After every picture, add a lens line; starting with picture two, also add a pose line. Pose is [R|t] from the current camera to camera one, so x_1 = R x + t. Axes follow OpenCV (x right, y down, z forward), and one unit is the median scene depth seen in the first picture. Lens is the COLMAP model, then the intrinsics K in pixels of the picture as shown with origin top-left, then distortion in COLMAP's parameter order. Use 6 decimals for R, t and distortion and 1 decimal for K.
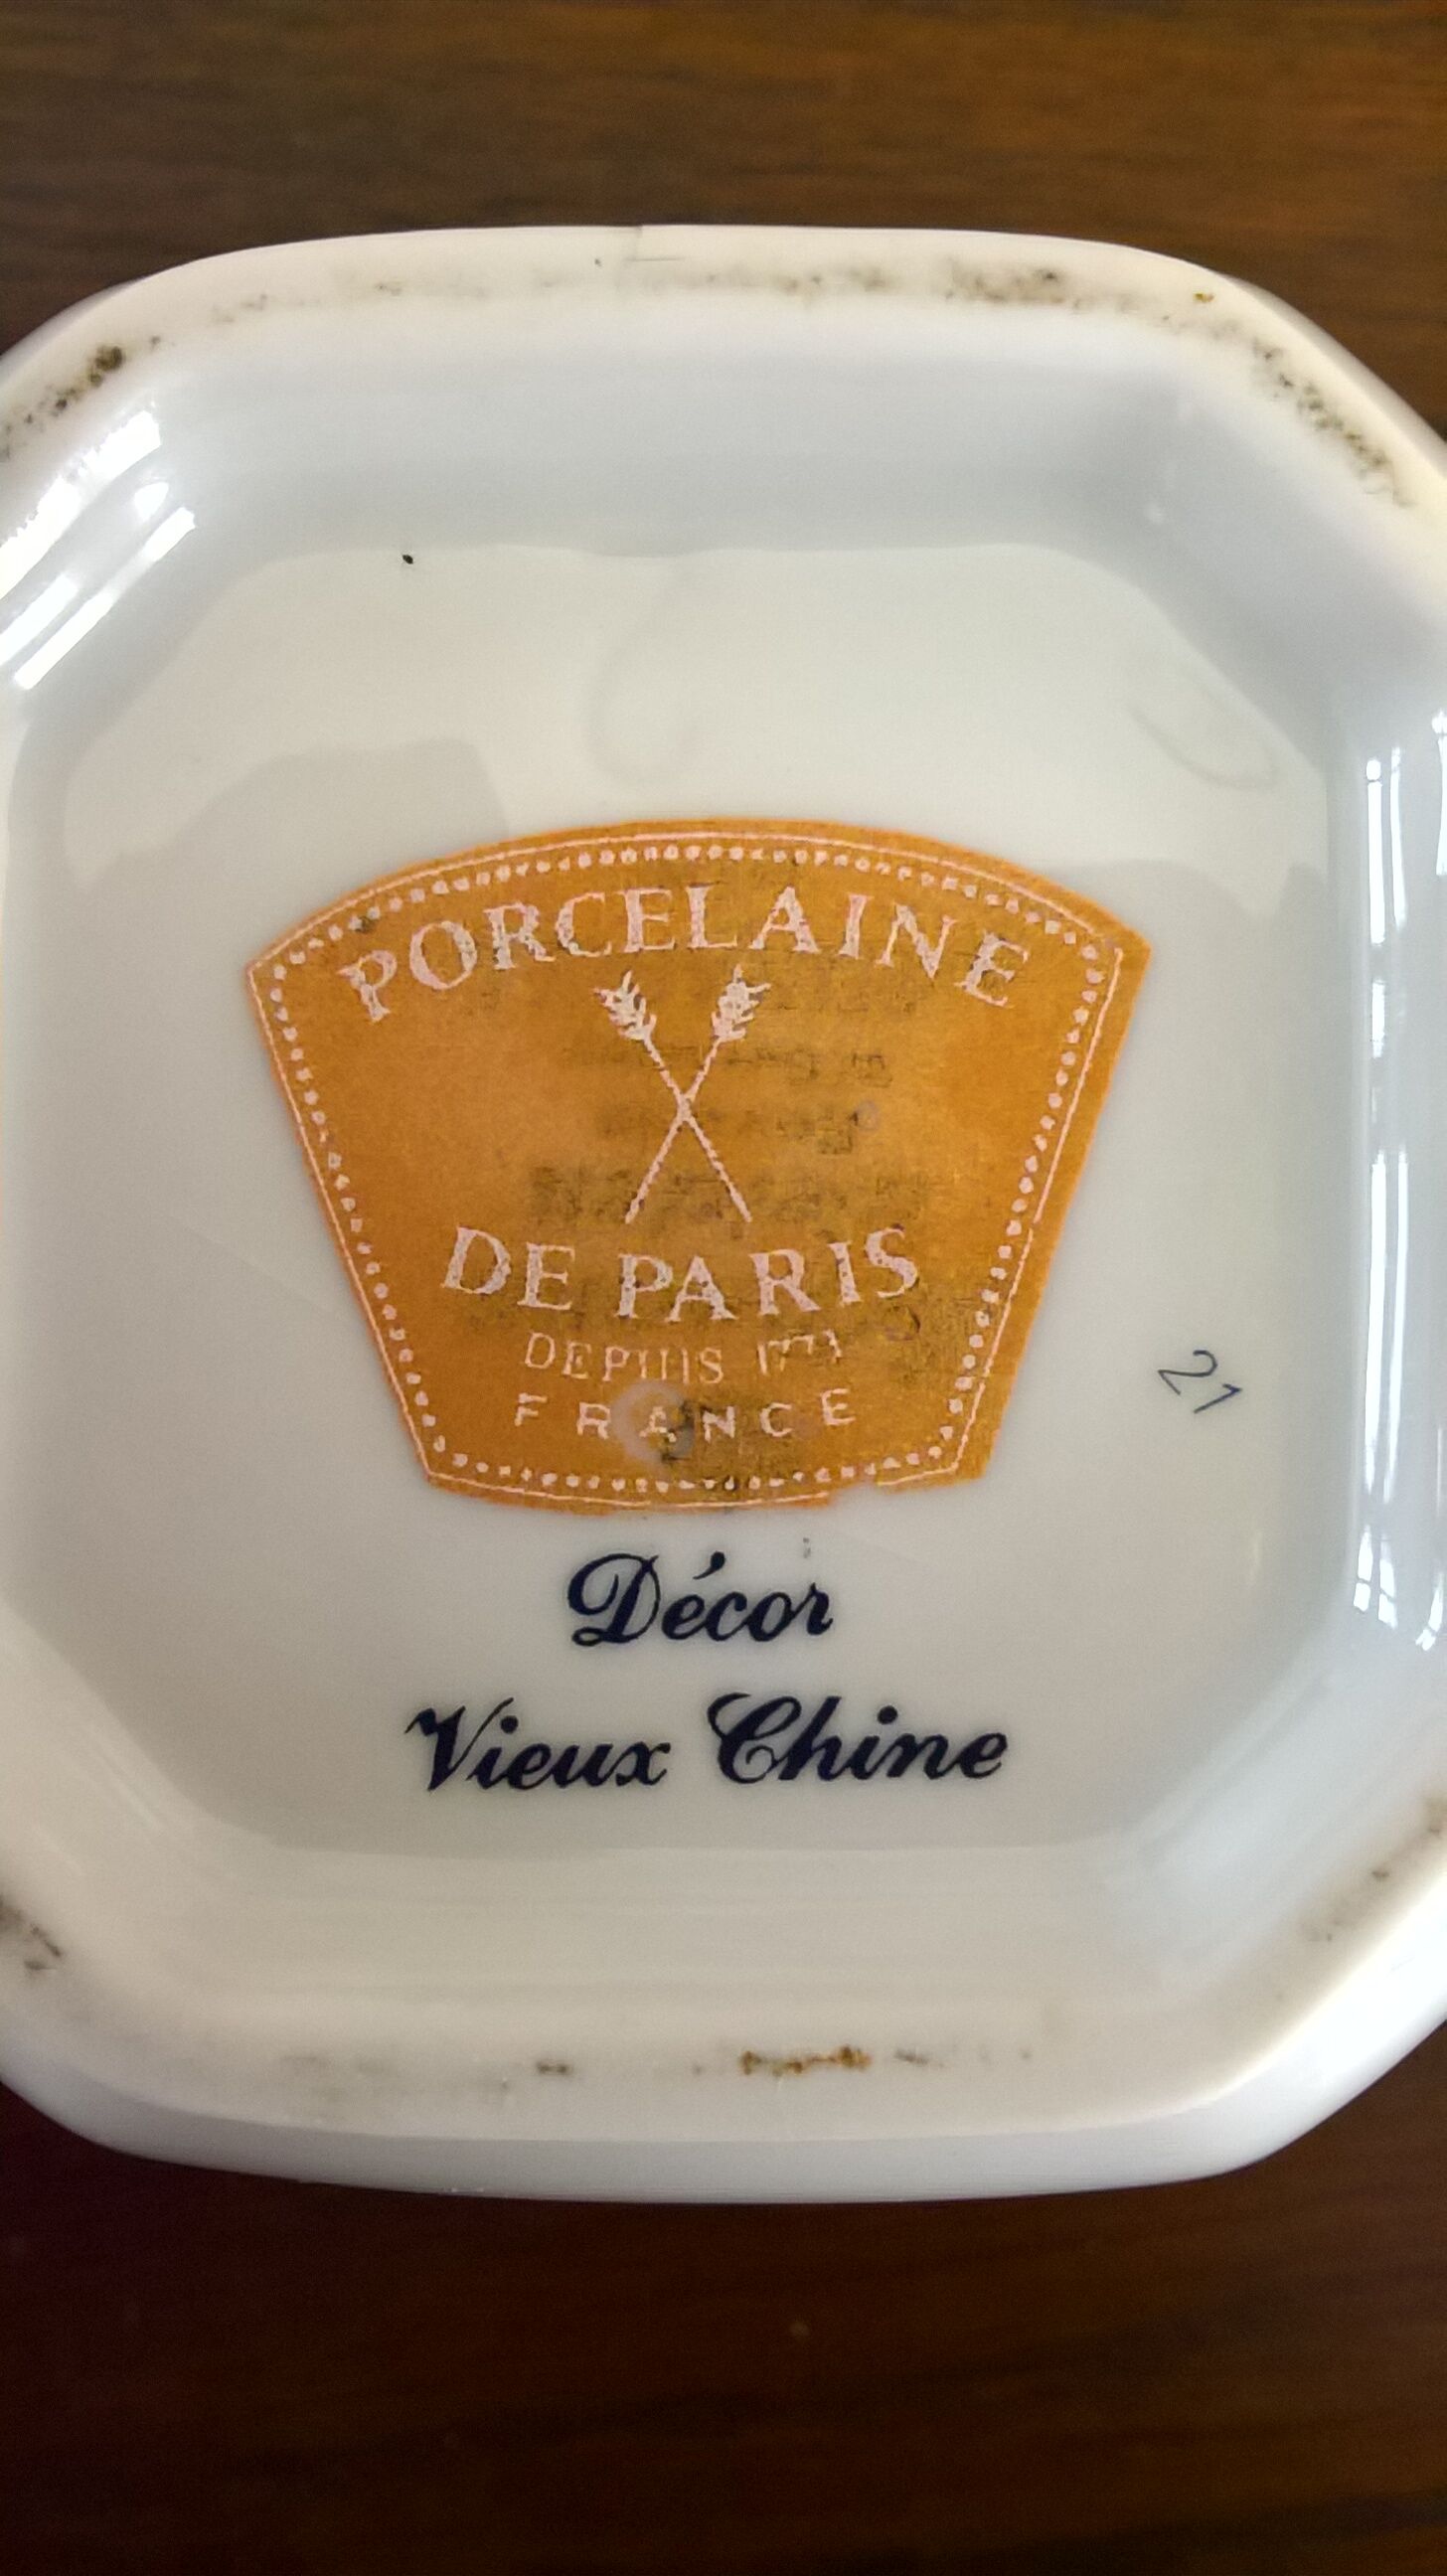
lens RADIAL K [[2329.6, 0, 721.9], [0, 2329.6, 1284.6], [0, 0, 1]] dist [0.025344, -0.122728]
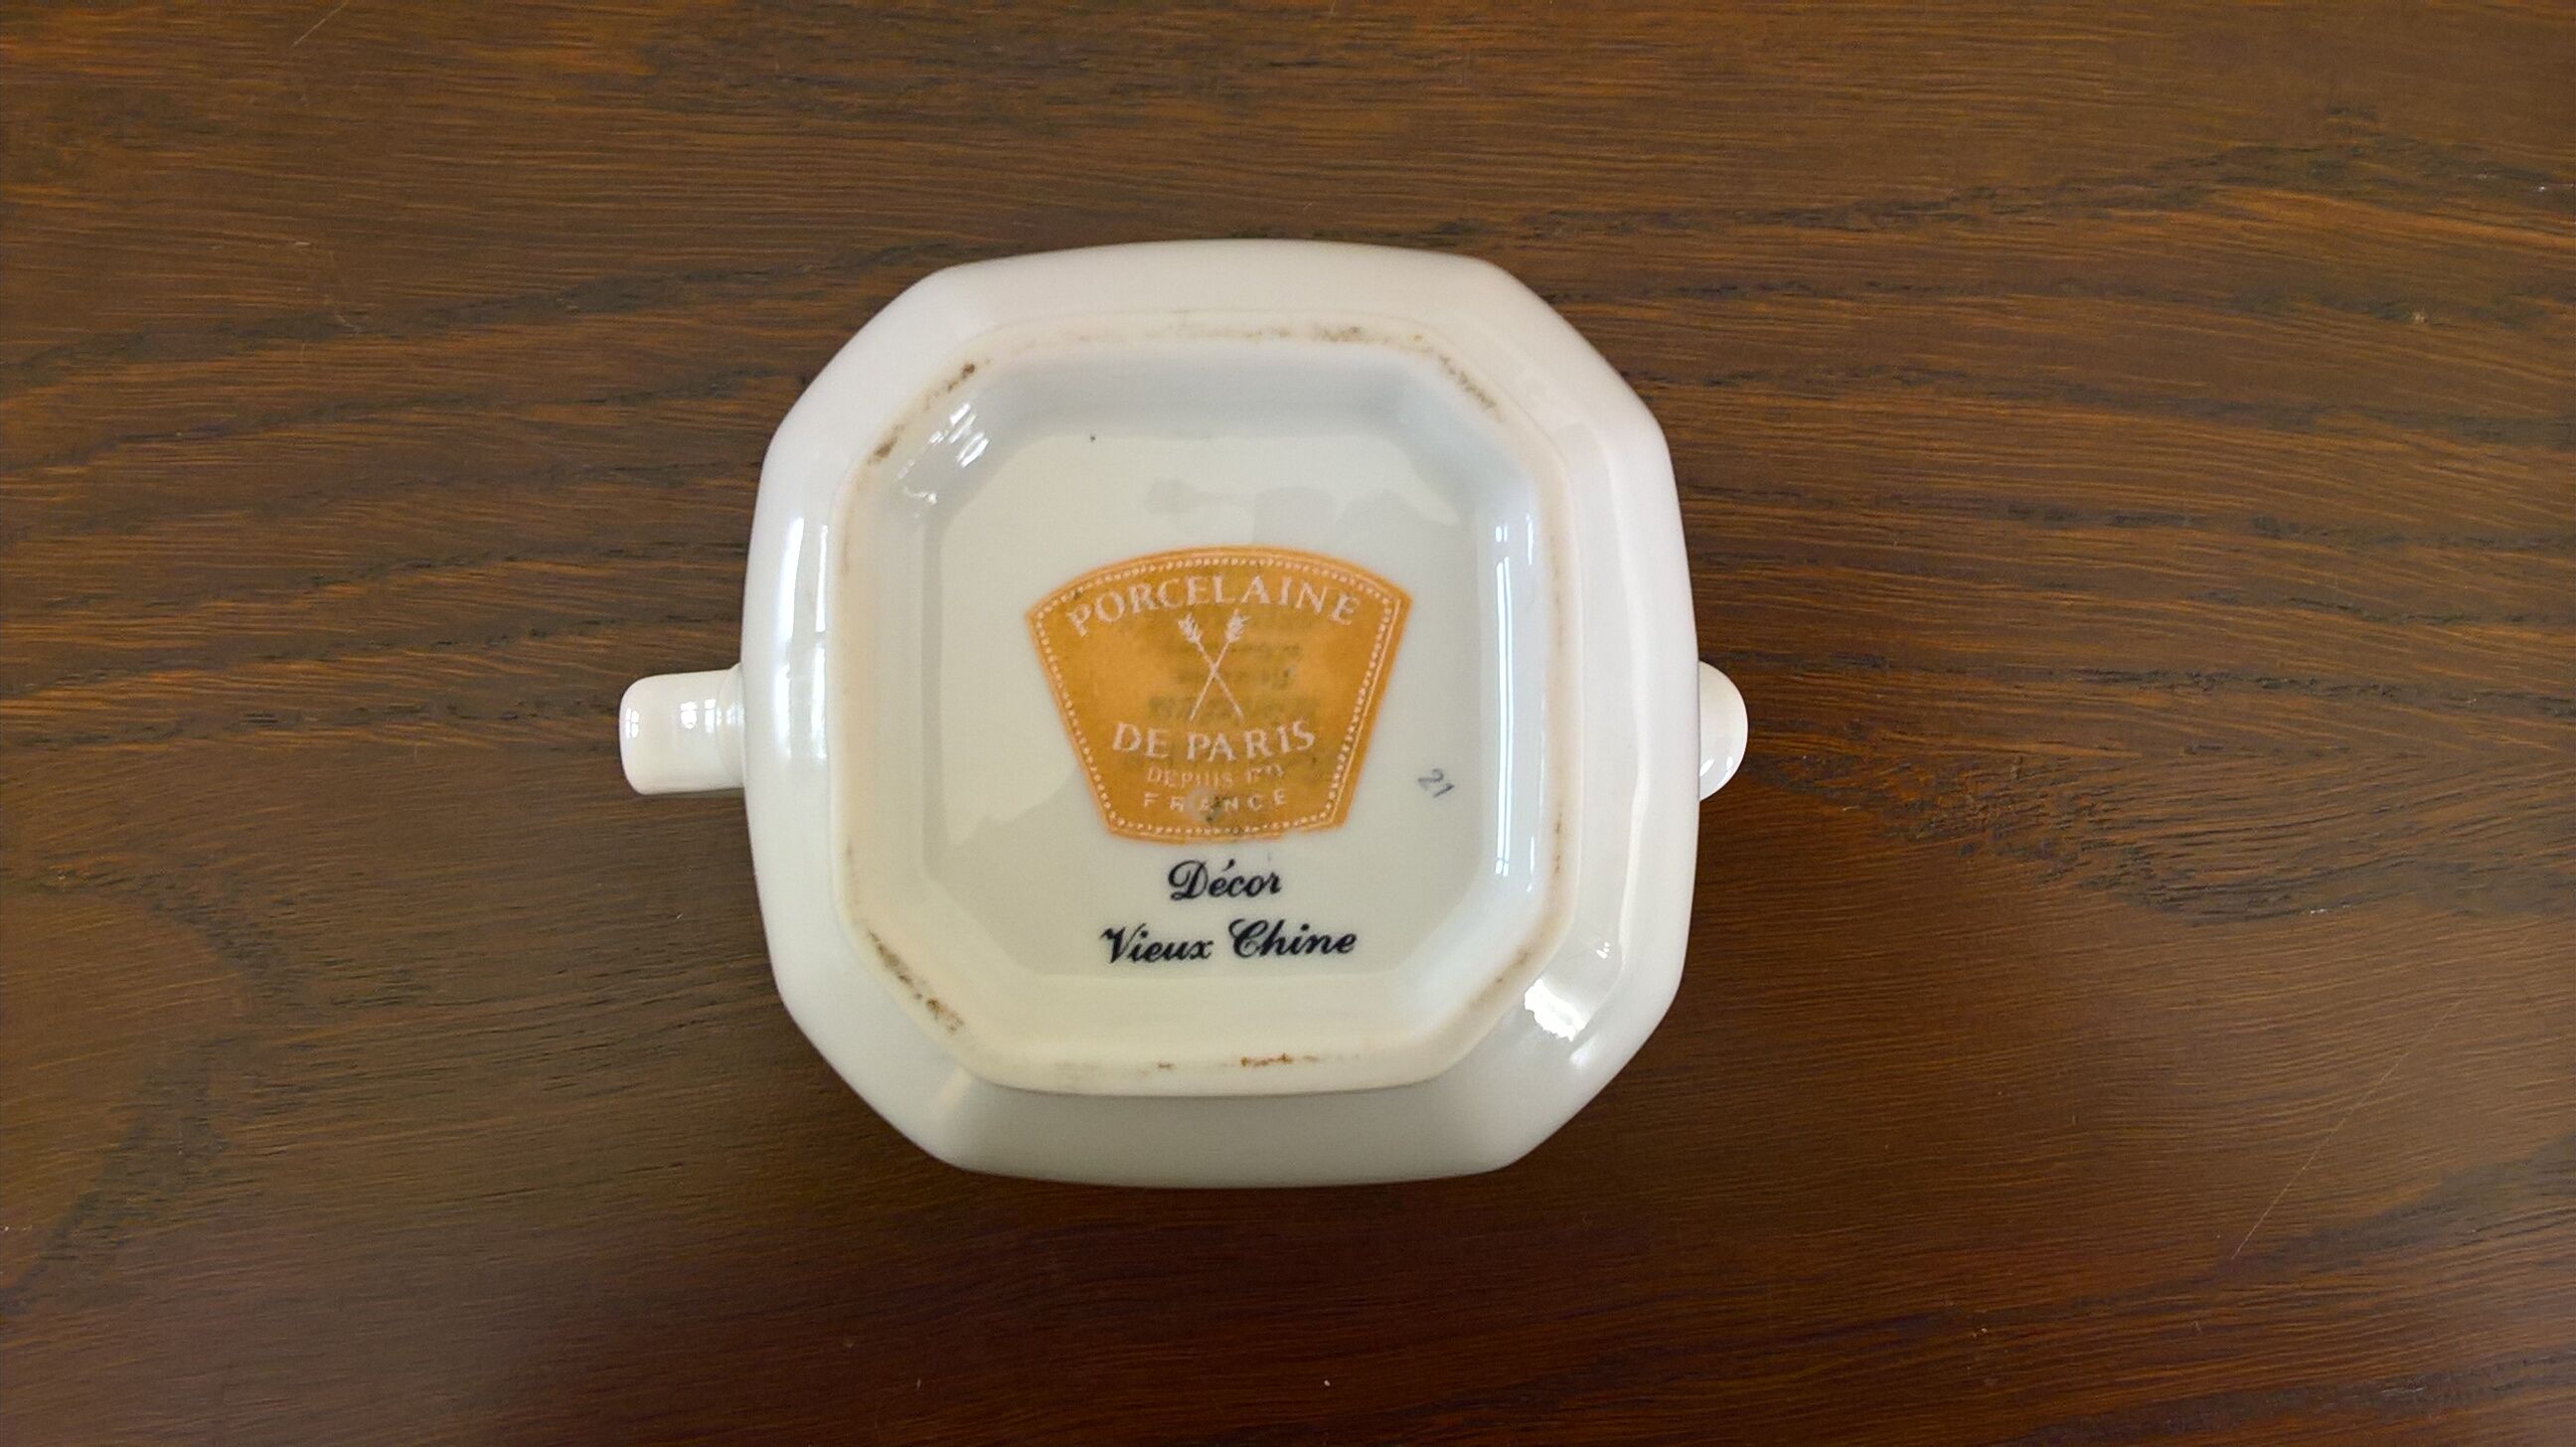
lens RADIAL K [[2329.6, 0, 1308.5], [0, 2329.6, 742.0], [0, 0, 1]] dist [0.025344, -0.122728]
pose [[0.999719, -0.017681, -0.015790, 0.114780], [0.017636, 0.999840, -0.002985, 0.005027], [0.015840, 0.002706, 0.999871, -1.345539]]
